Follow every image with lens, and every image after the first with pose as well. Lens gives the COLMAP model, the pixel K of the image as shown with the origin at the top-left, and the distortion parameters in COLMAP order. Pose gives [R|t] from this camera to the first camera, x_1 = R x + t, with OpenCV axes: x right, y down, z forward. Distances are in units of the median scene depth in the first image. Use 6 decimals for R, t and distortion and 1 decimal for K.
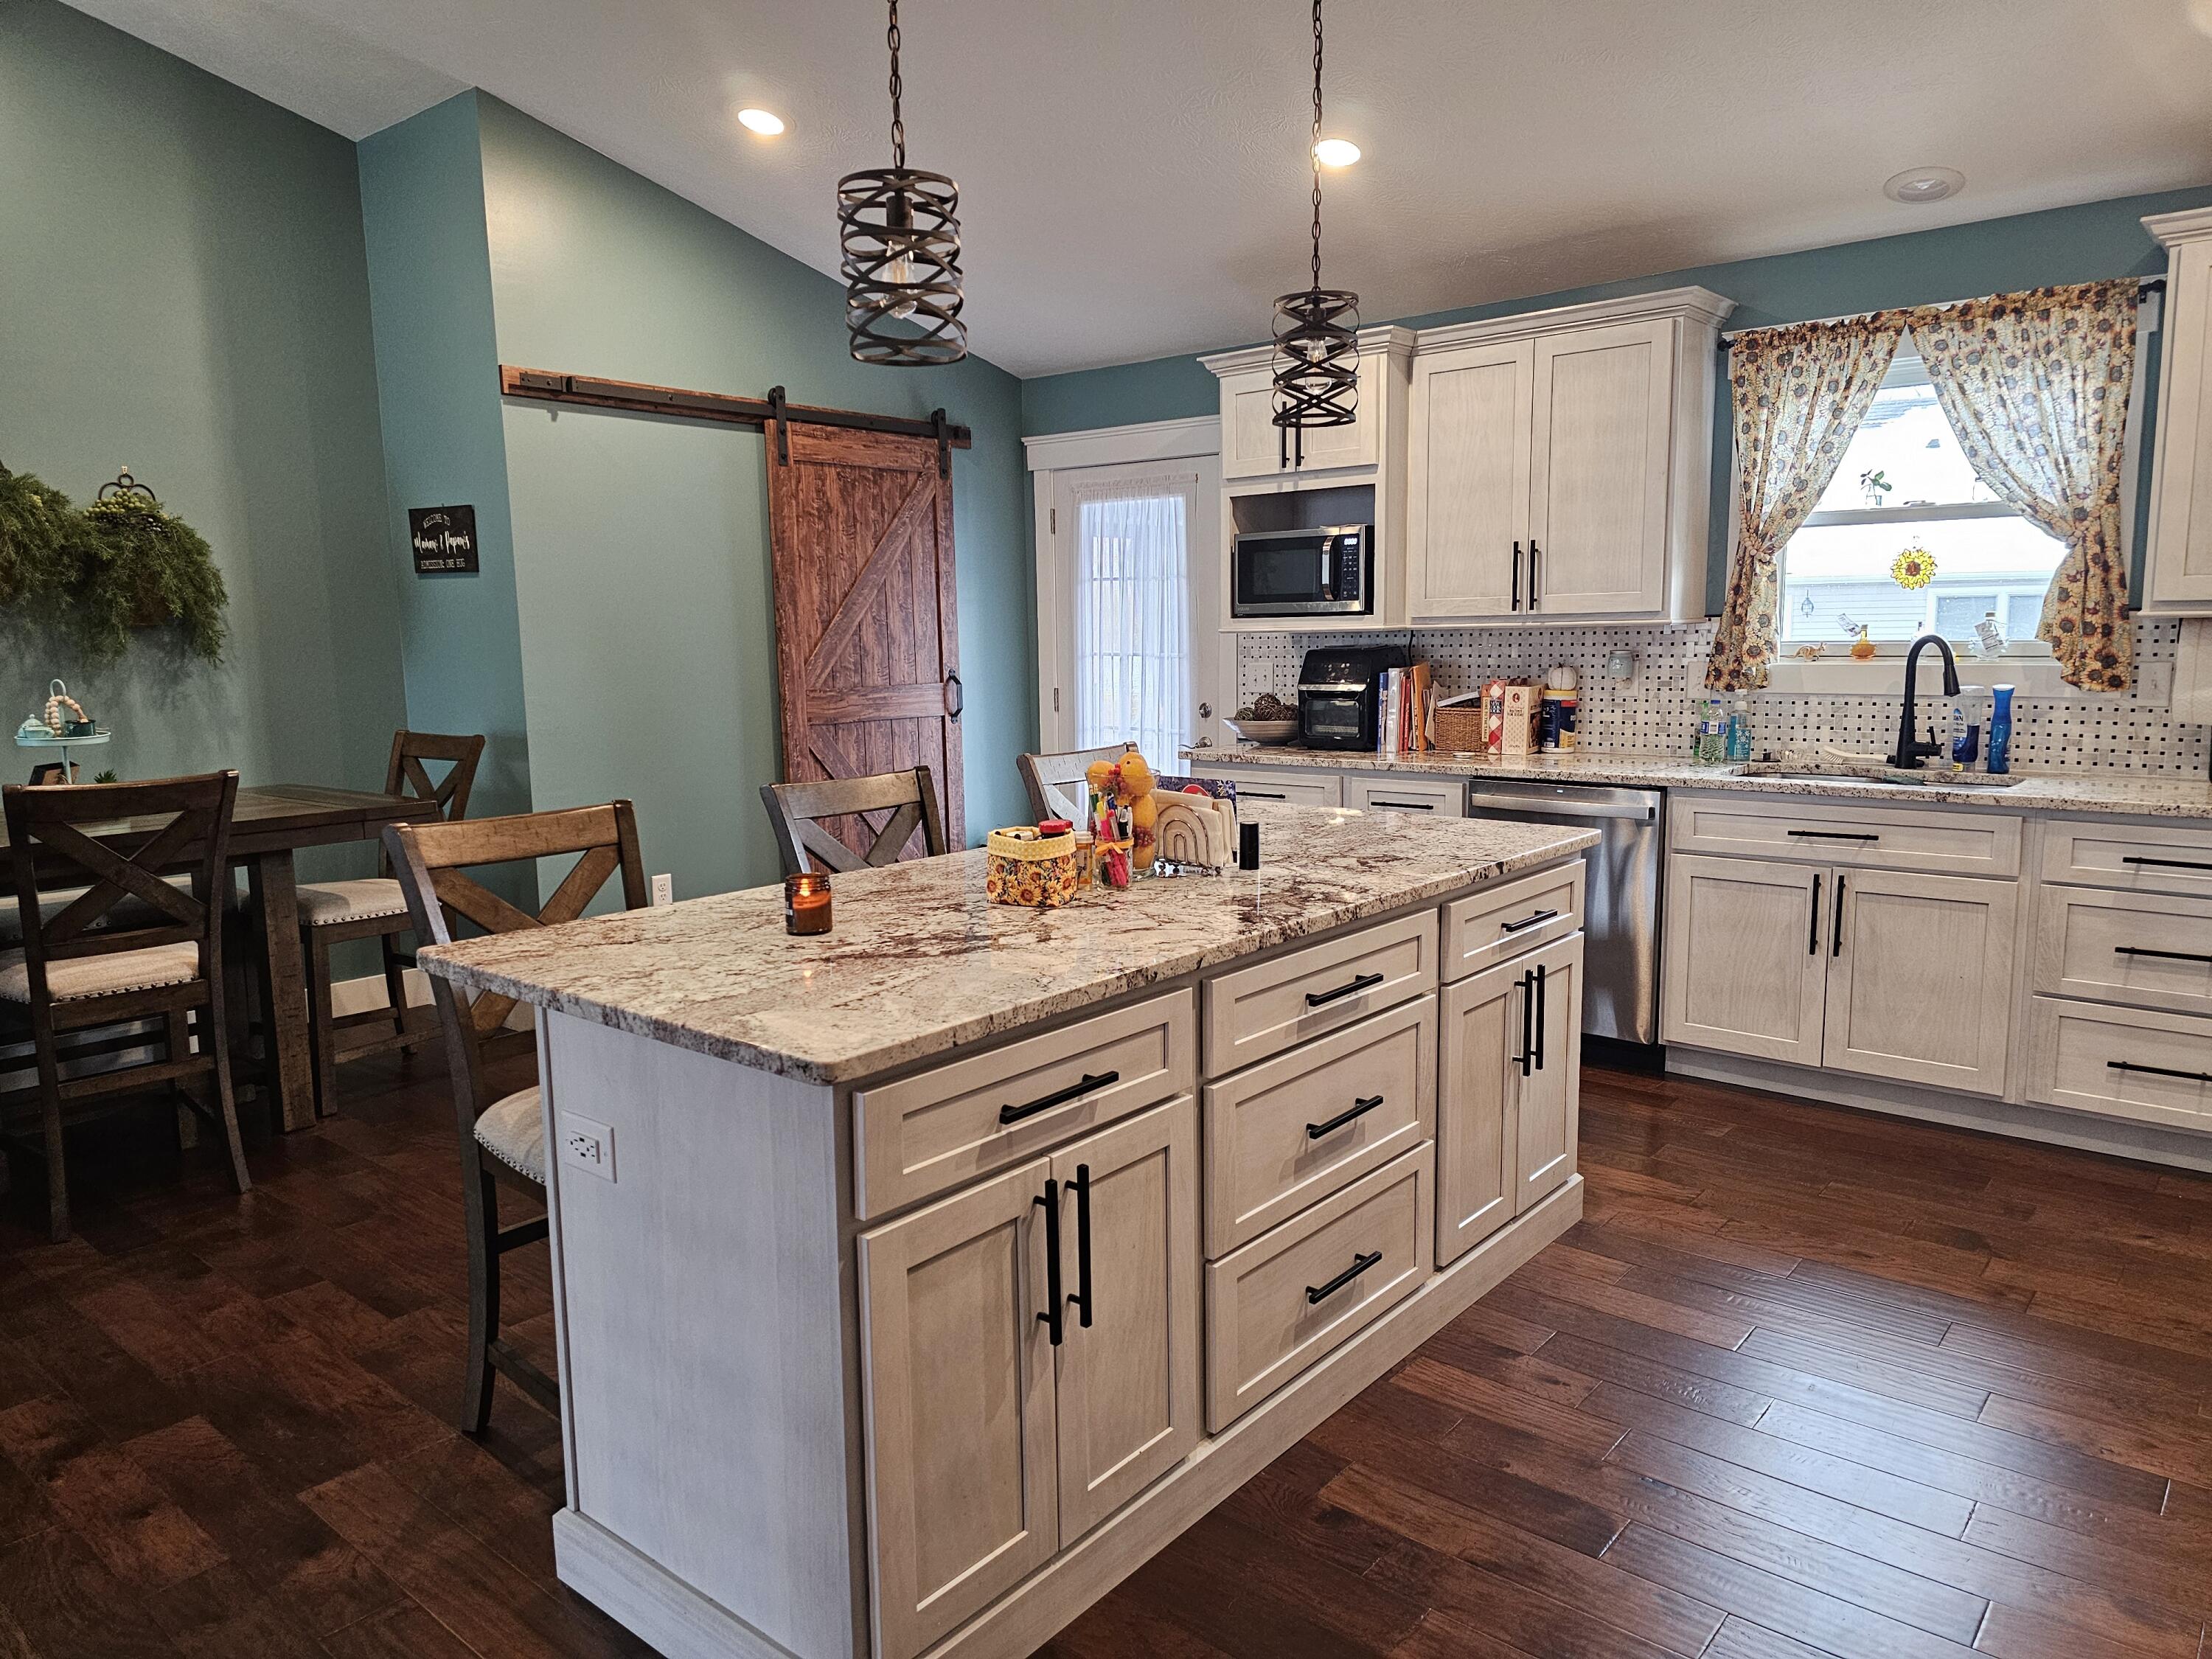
lens RADIAL K [[1475.7, 0, 1119.6], [0, 1475.7, 830.4], [0, 0, 1]] dist [0.081890, -0.085213]
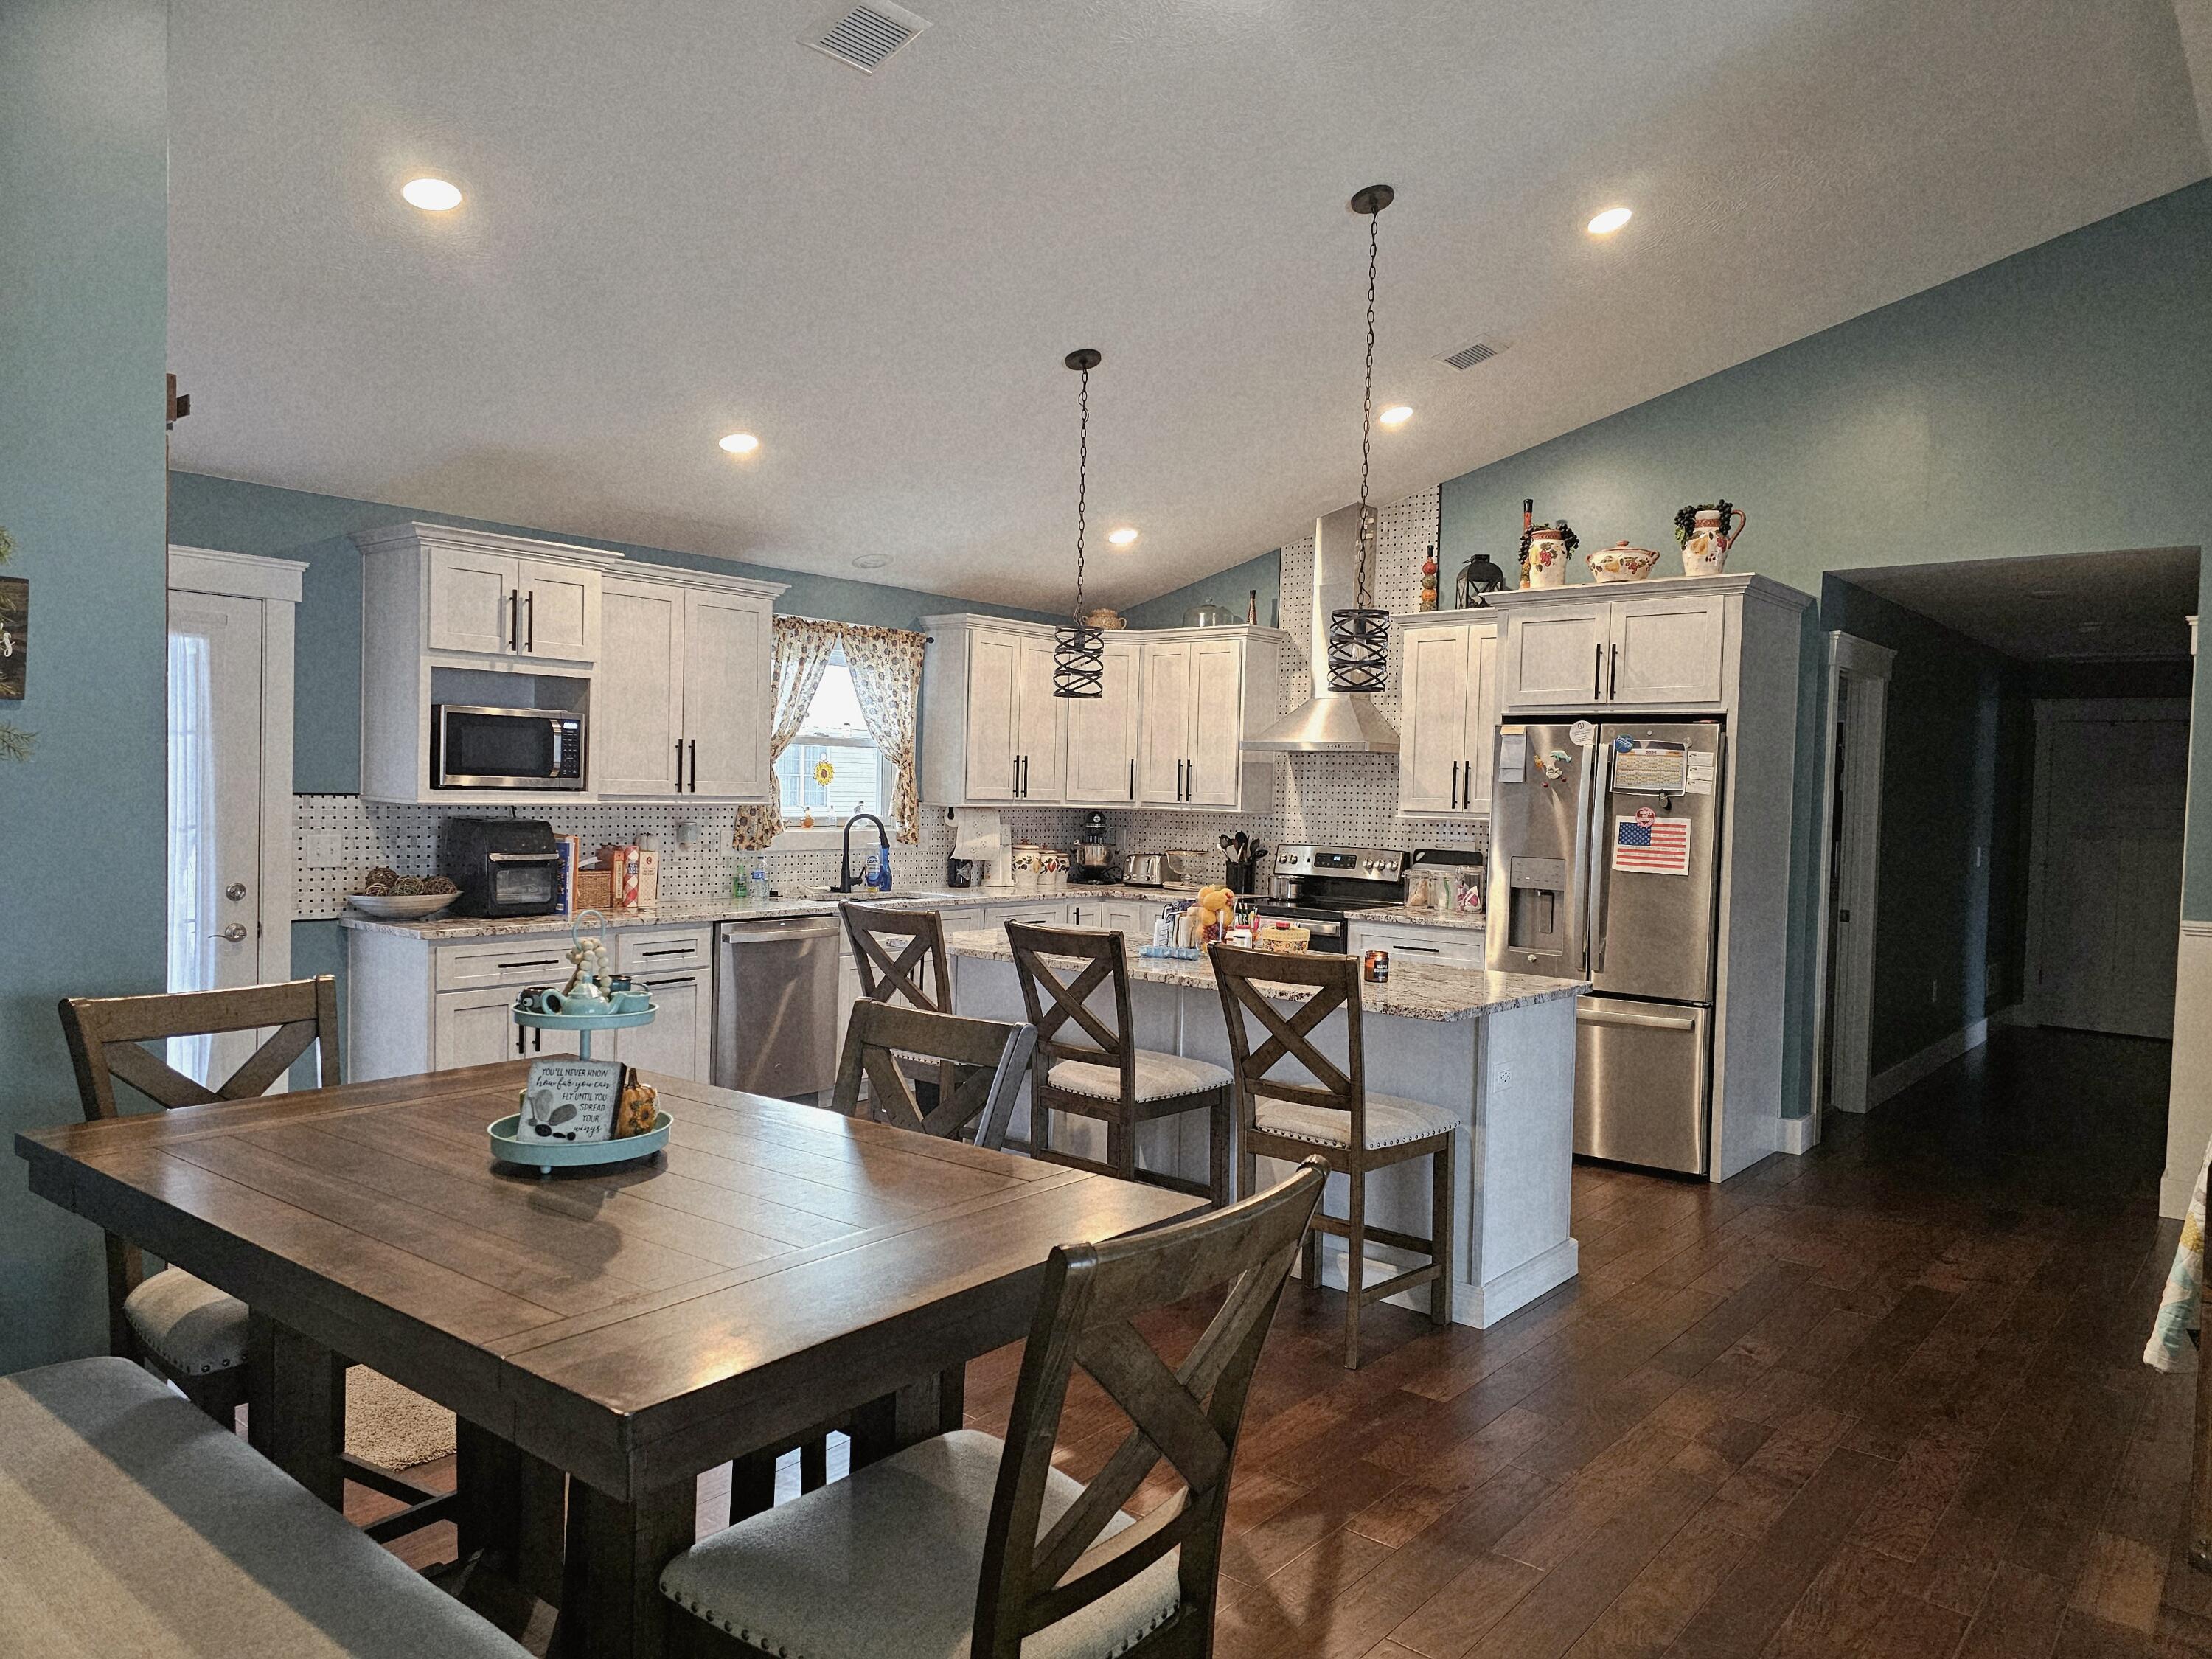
lens RADIAL K [[1475.7, 0, 1119.6], [0, 1475.7, 830.4], [0, 0, 1]] dist [0.081890, -0.085213]
pose [[-0.004922, -0.013499, 0.999897, -1.082955], [0.114207, 0.993359, 0.013973, -0.096025], [-0.993445, 0.114264, -0.003348, 0.676285]]
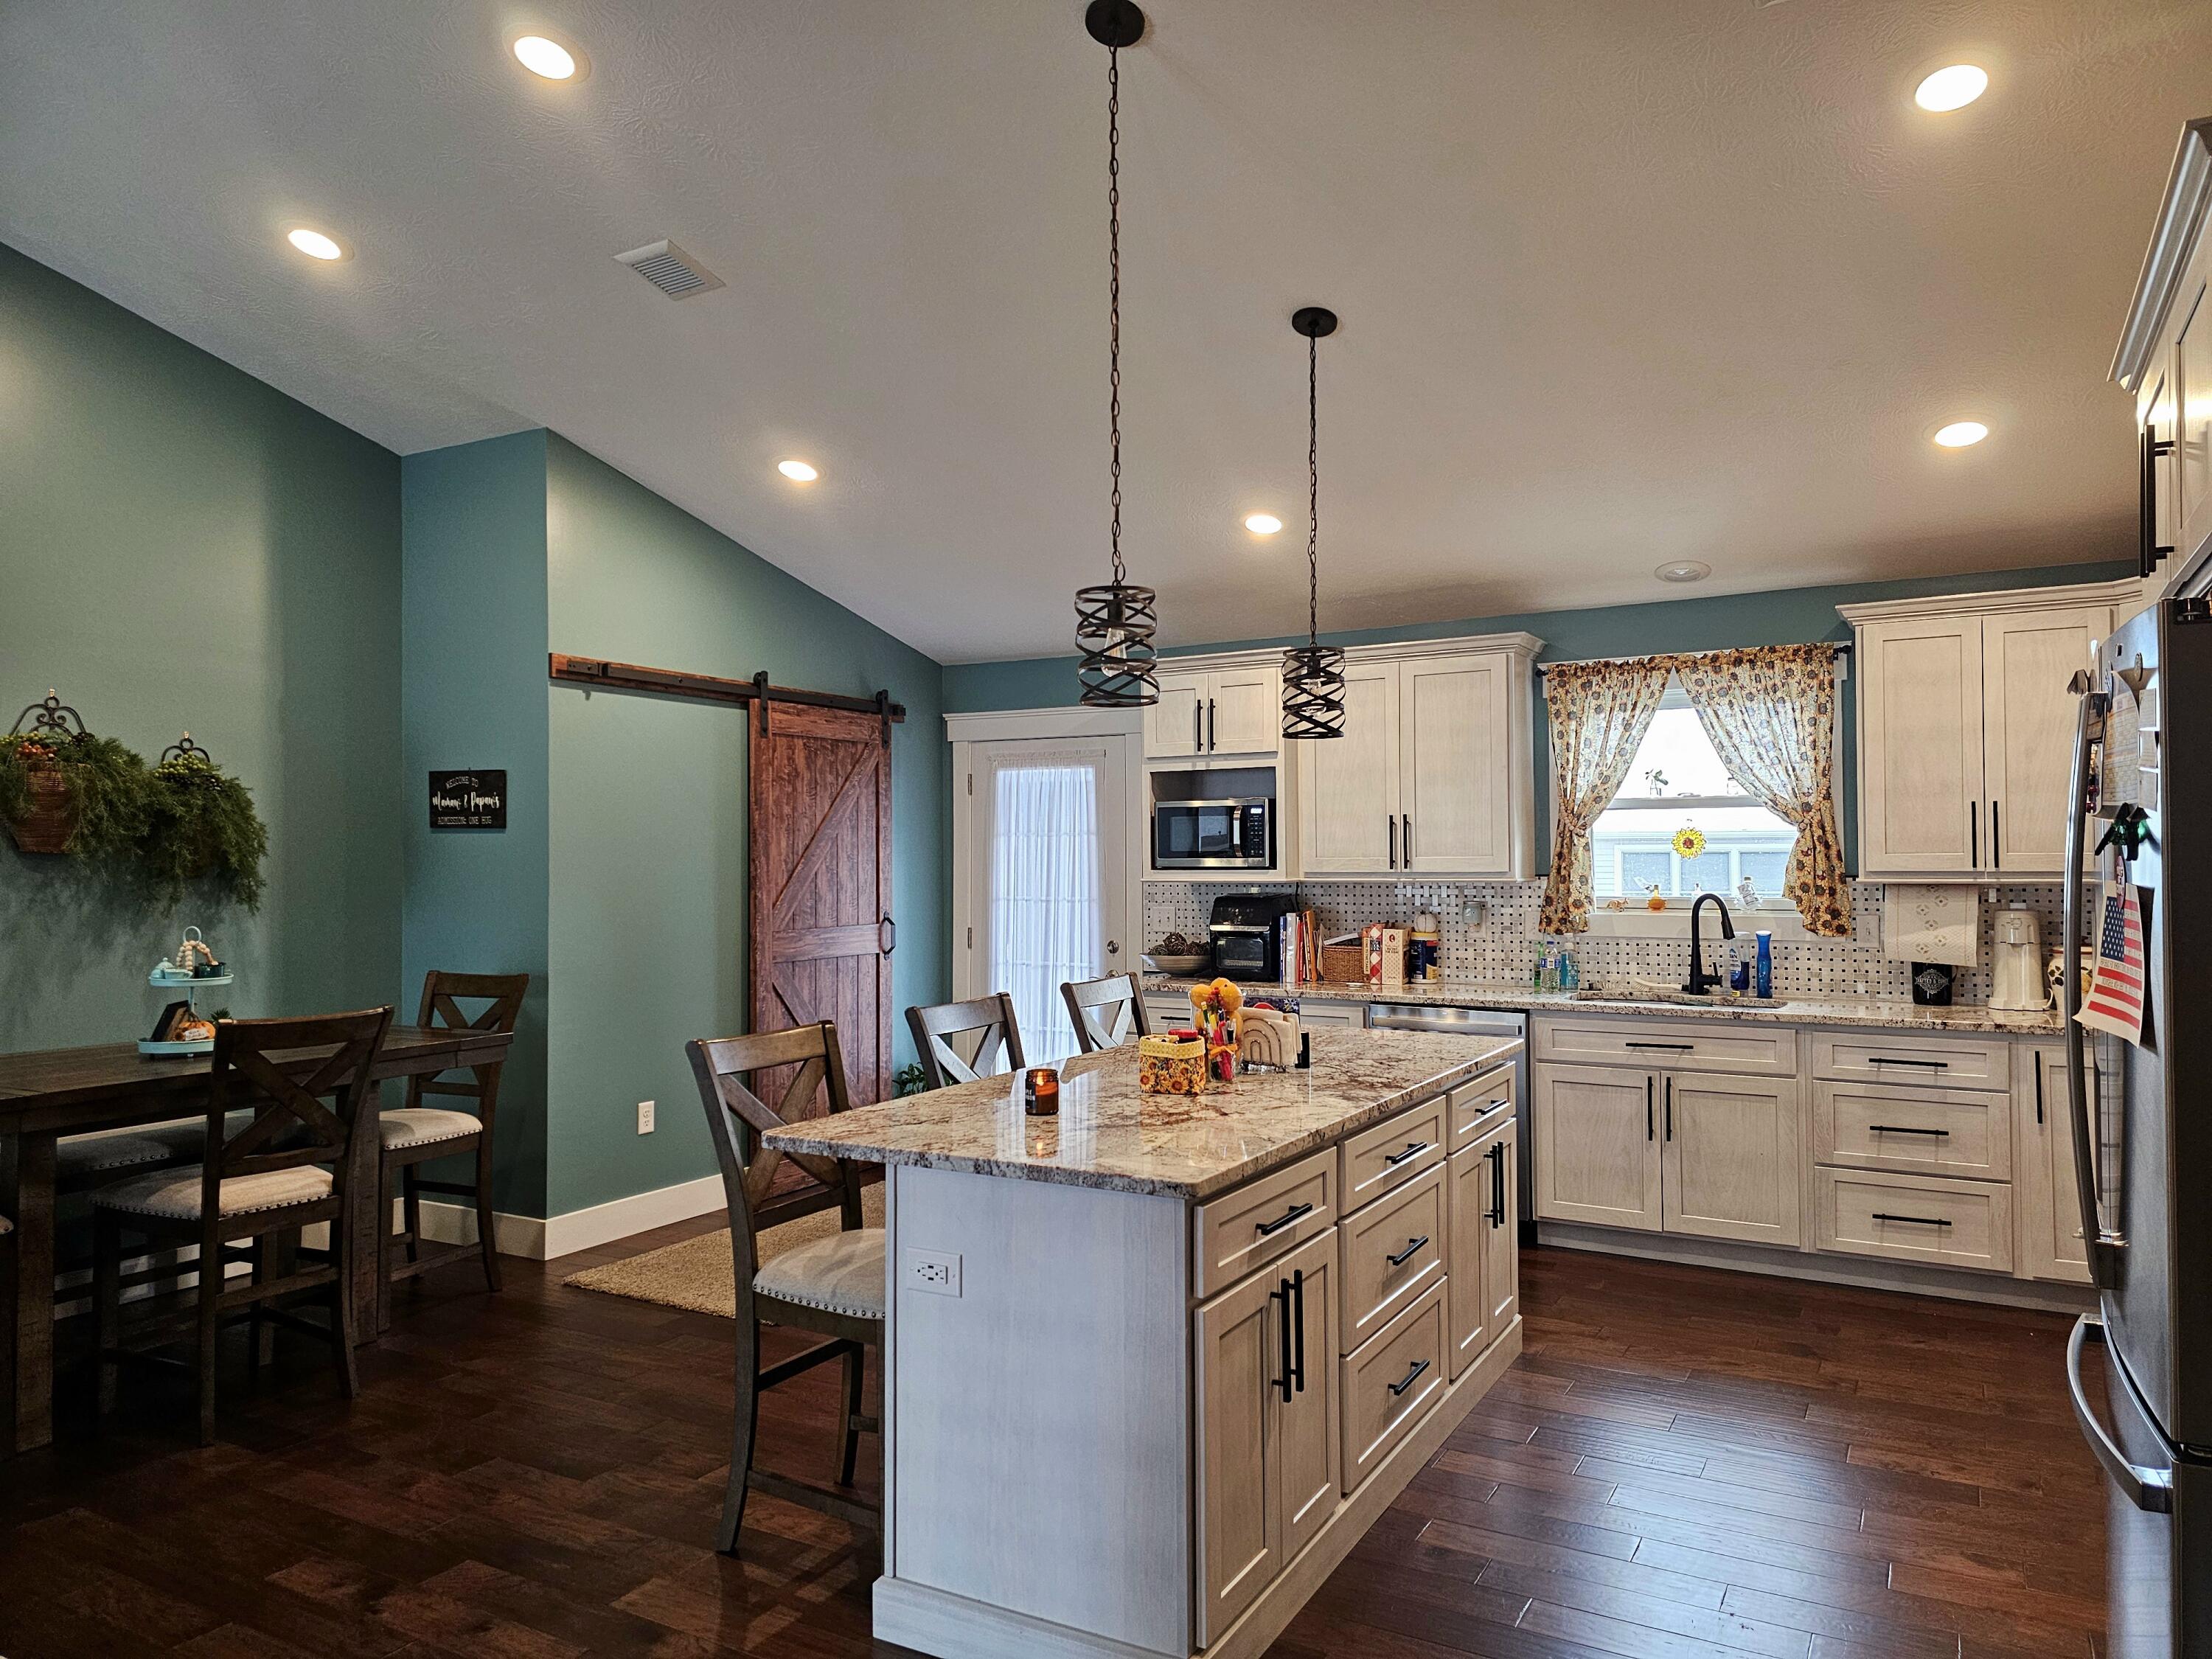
lens RADIAL K [[1471.3, 0, 1117.3], [0, 1471.3, 832.1], [0, 0, 1]] dist [0.100889, -0.122022]
pose [[0.983428, 0.012676, 0.180857, -0.199872], [0.016310, 0.987323, -0.157885, 0.014891], [-0.180566, 0.158218, 0.970754, -0.181218]]
